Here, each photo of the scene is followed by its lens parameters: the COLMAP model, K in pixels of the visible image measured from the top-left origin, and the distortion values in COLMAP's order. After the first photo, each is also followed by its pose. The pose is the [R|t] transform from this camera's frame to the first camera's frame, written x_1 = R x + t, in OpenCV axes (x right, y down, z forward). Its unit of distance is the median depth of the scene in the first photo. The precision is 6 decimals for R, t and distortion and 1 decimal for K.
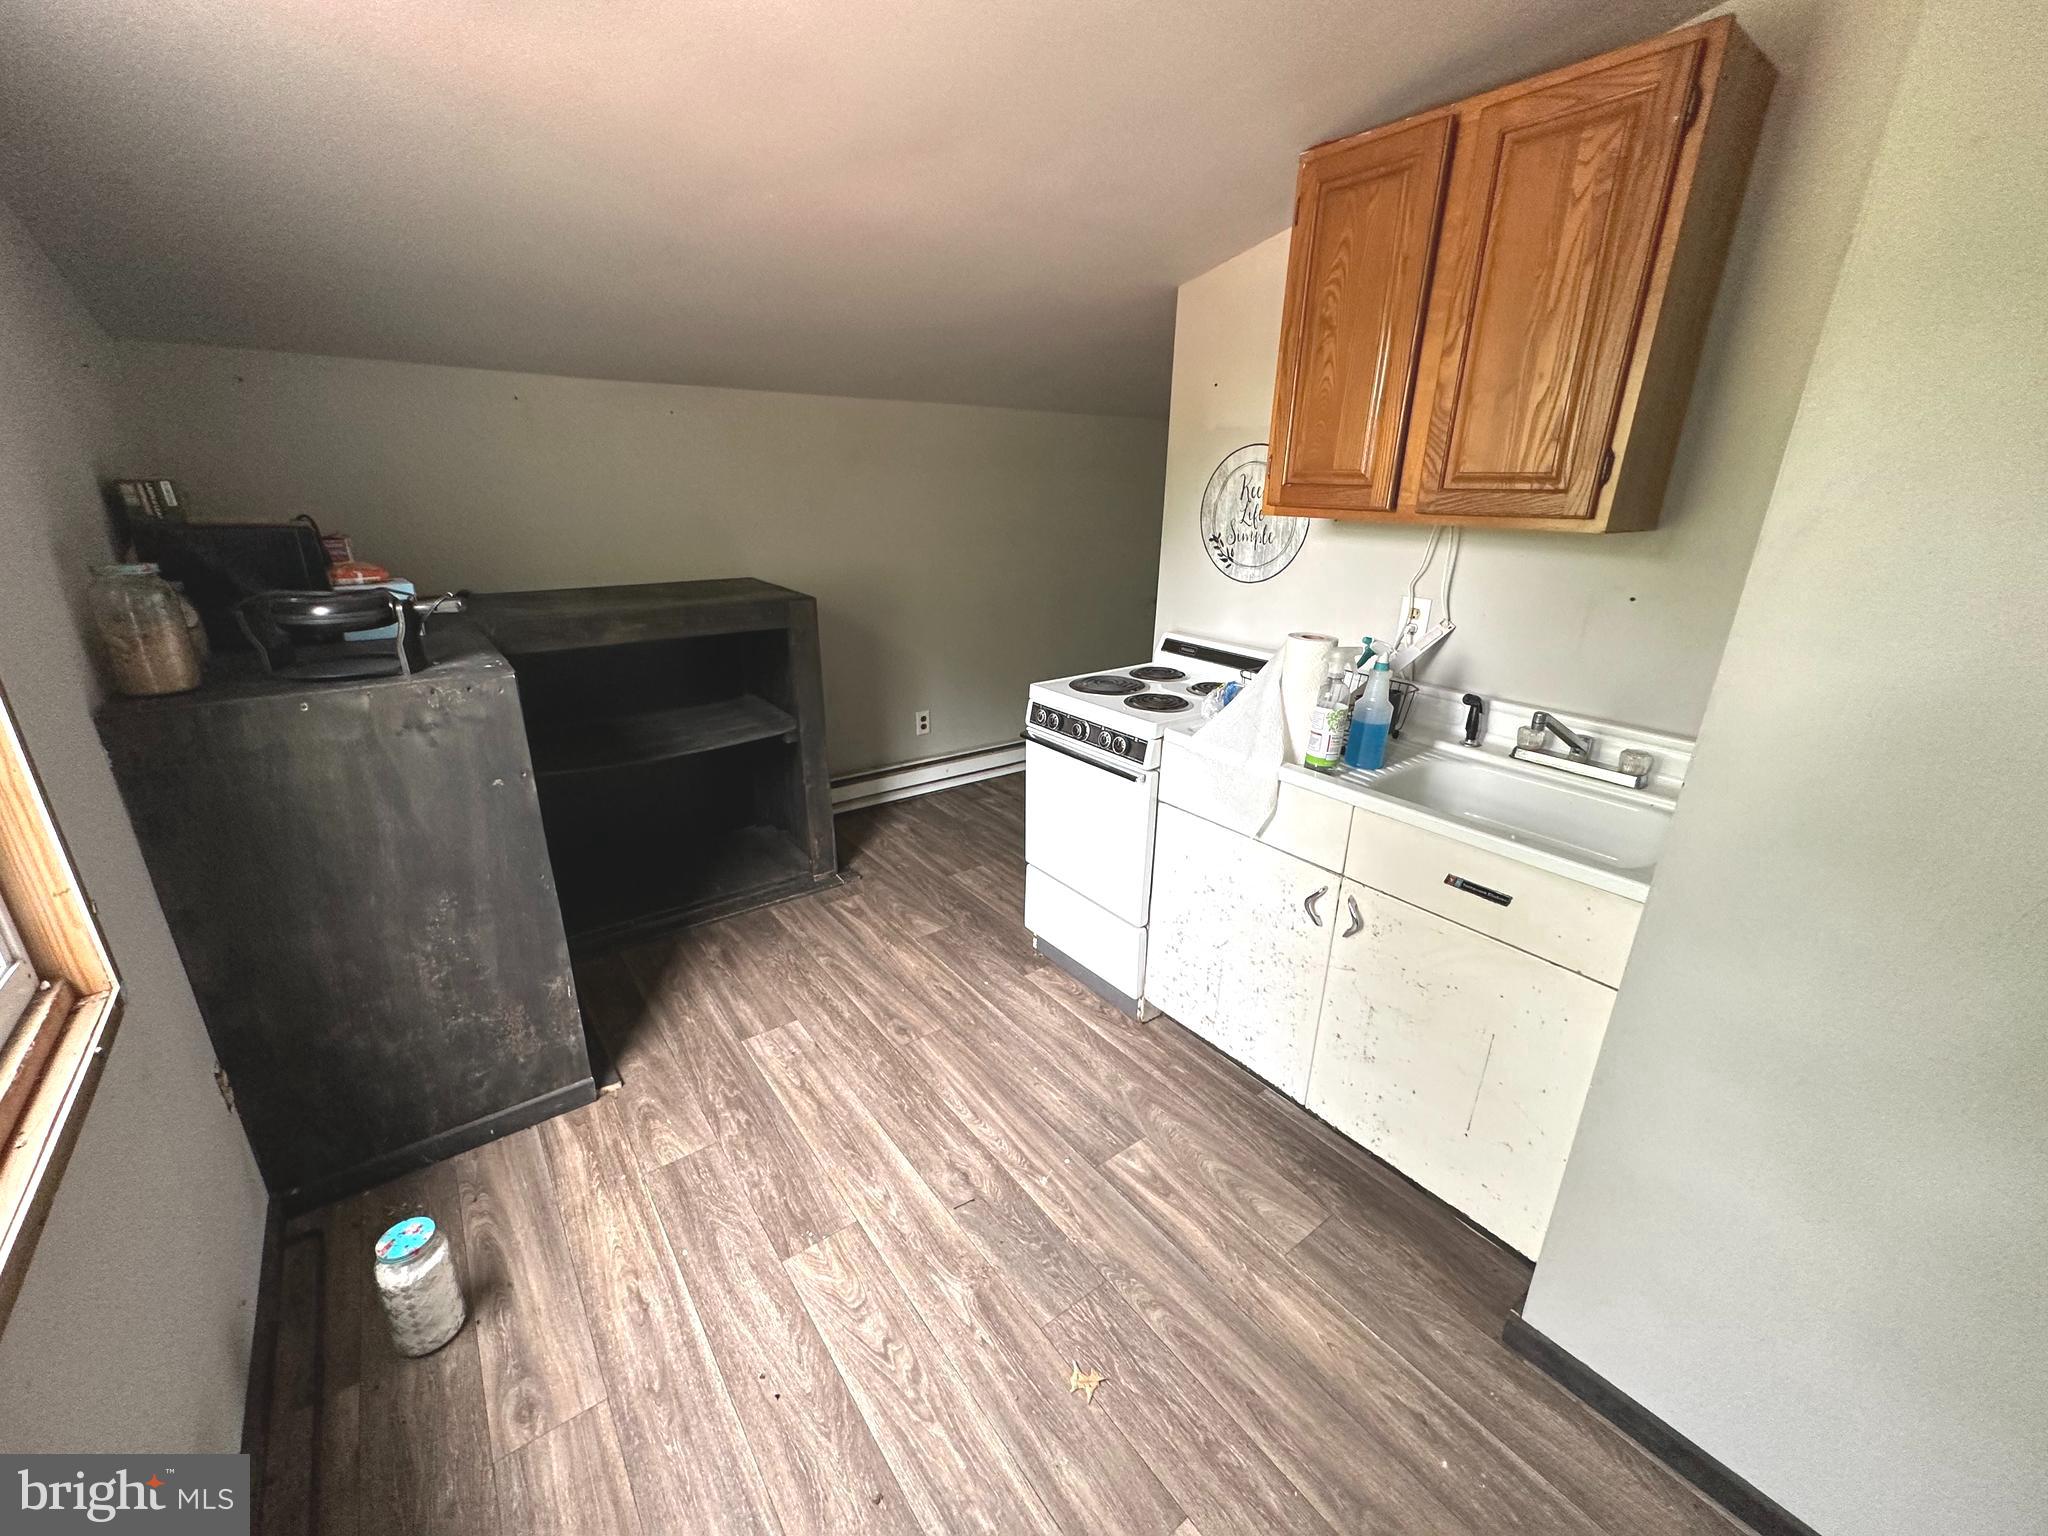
lens RADIAL K [[814.6, 0, 1023.0], [0, 814.6, 770.3], [0, 0, 1]] dist [-0.003616, -0.000256]
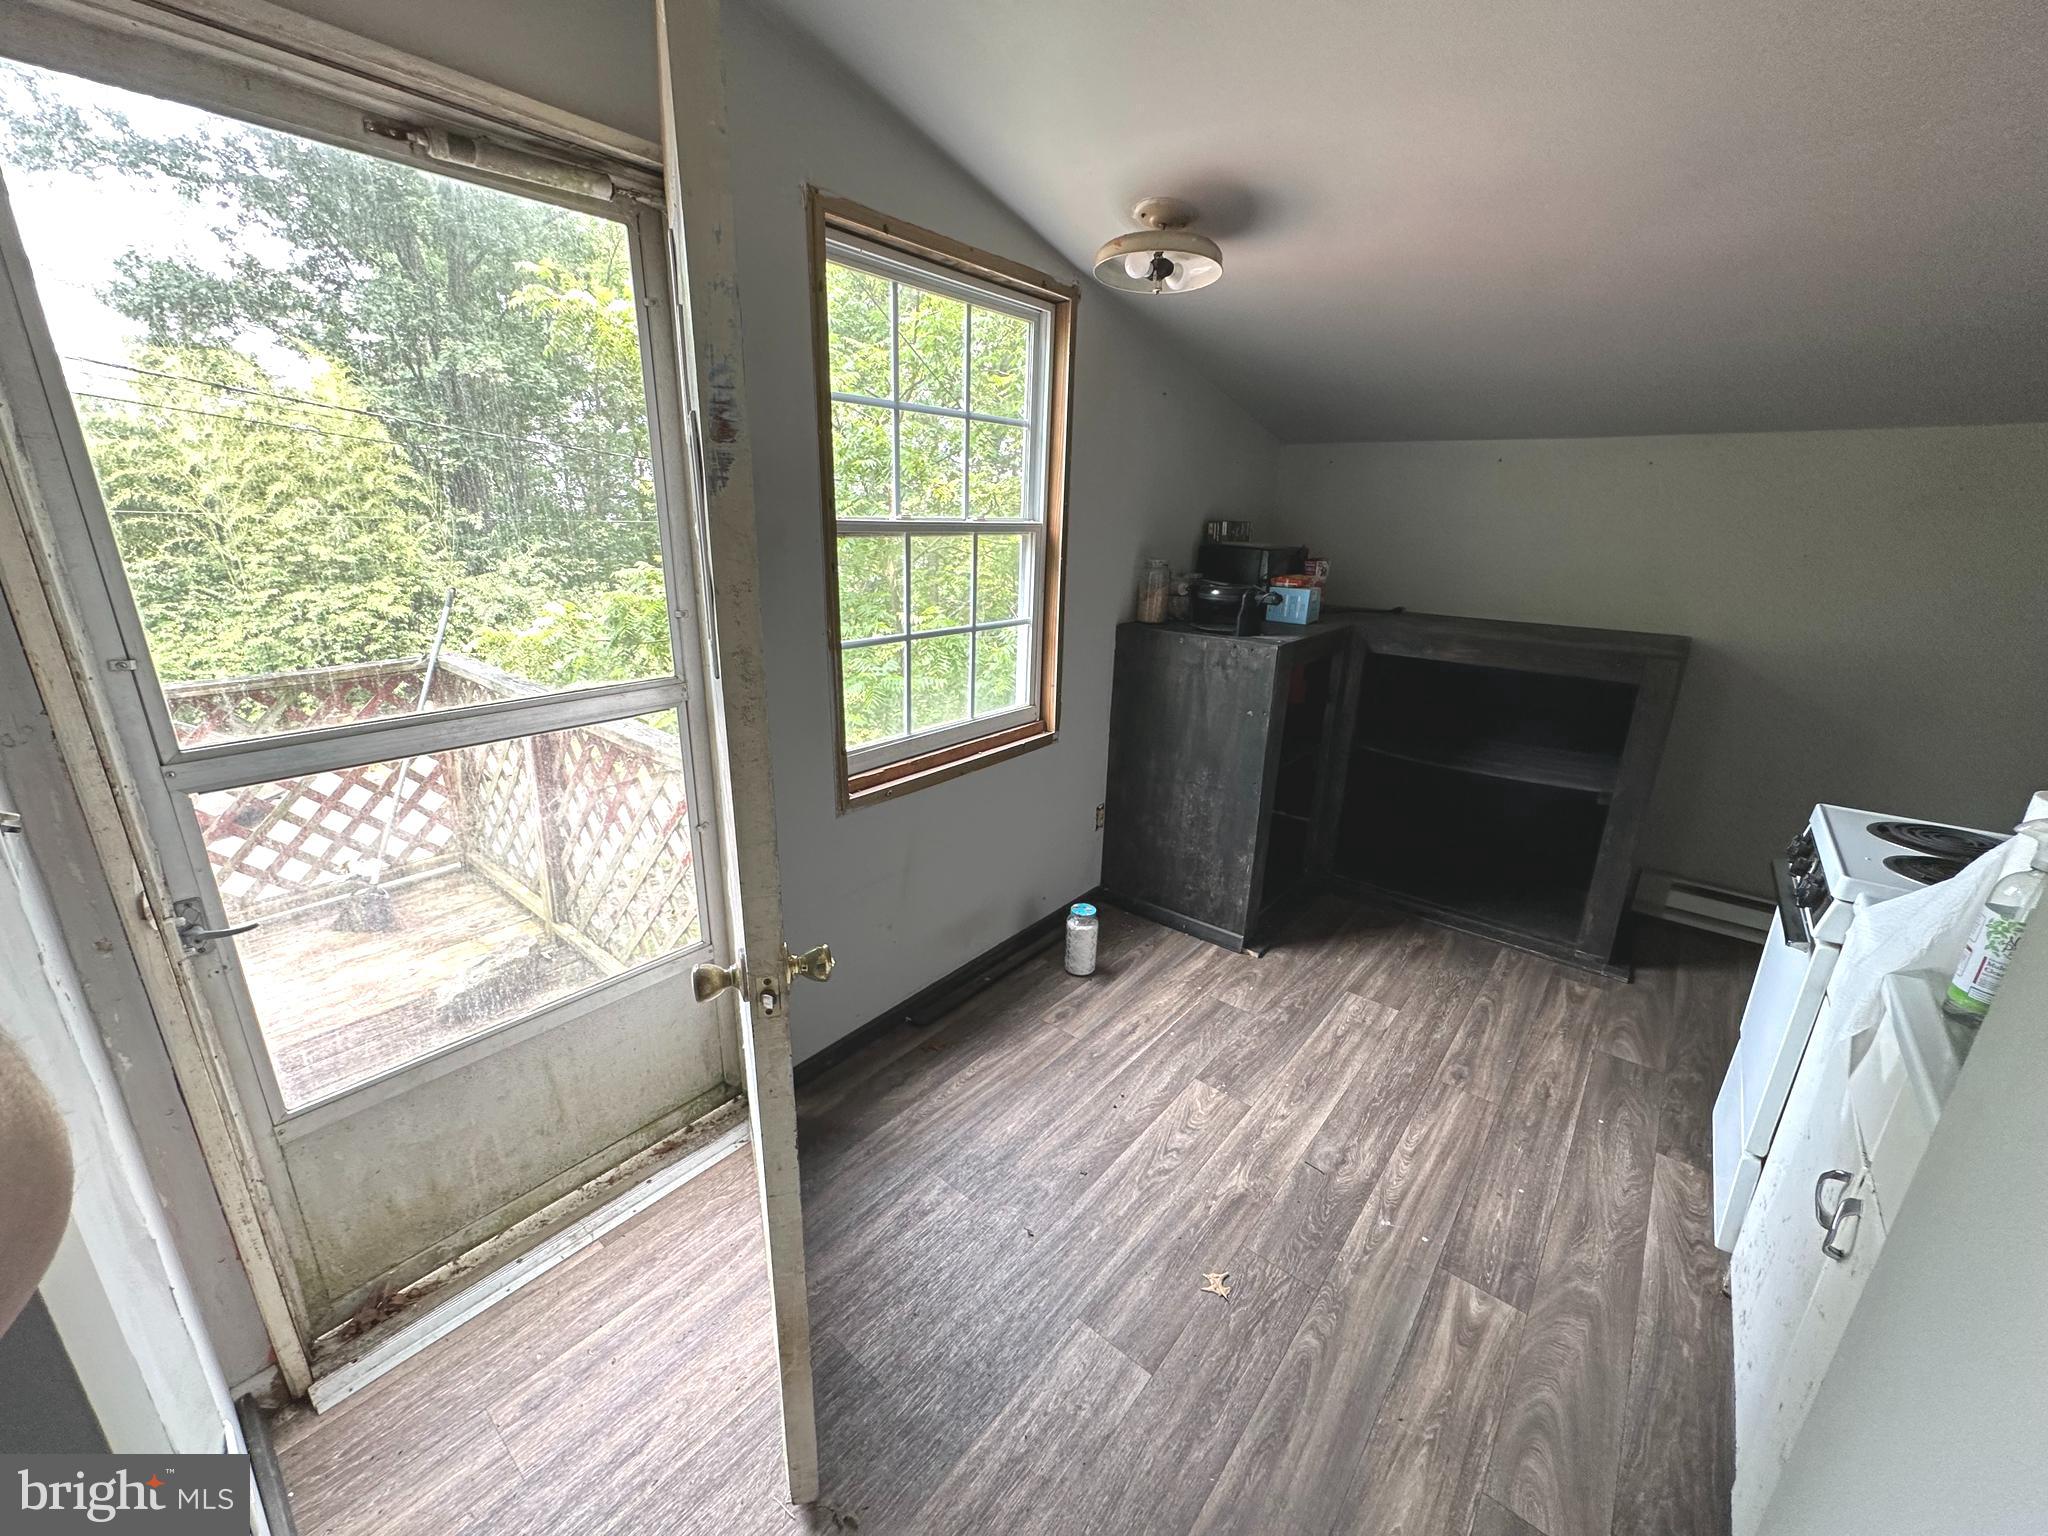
lens RADIAL K [[814.6, 0, 1022.4], [0, 814.6, 766.1], [0, 0, 1]] dist [-0.003616, -0.000256]
pose [[0.227900, 0.281592, -0.932077, 0.674243], [-0.346601, 0.918027, 0.192600, -0.037203], [0.909906, 0.279165, 0.306818, 0.145566]]
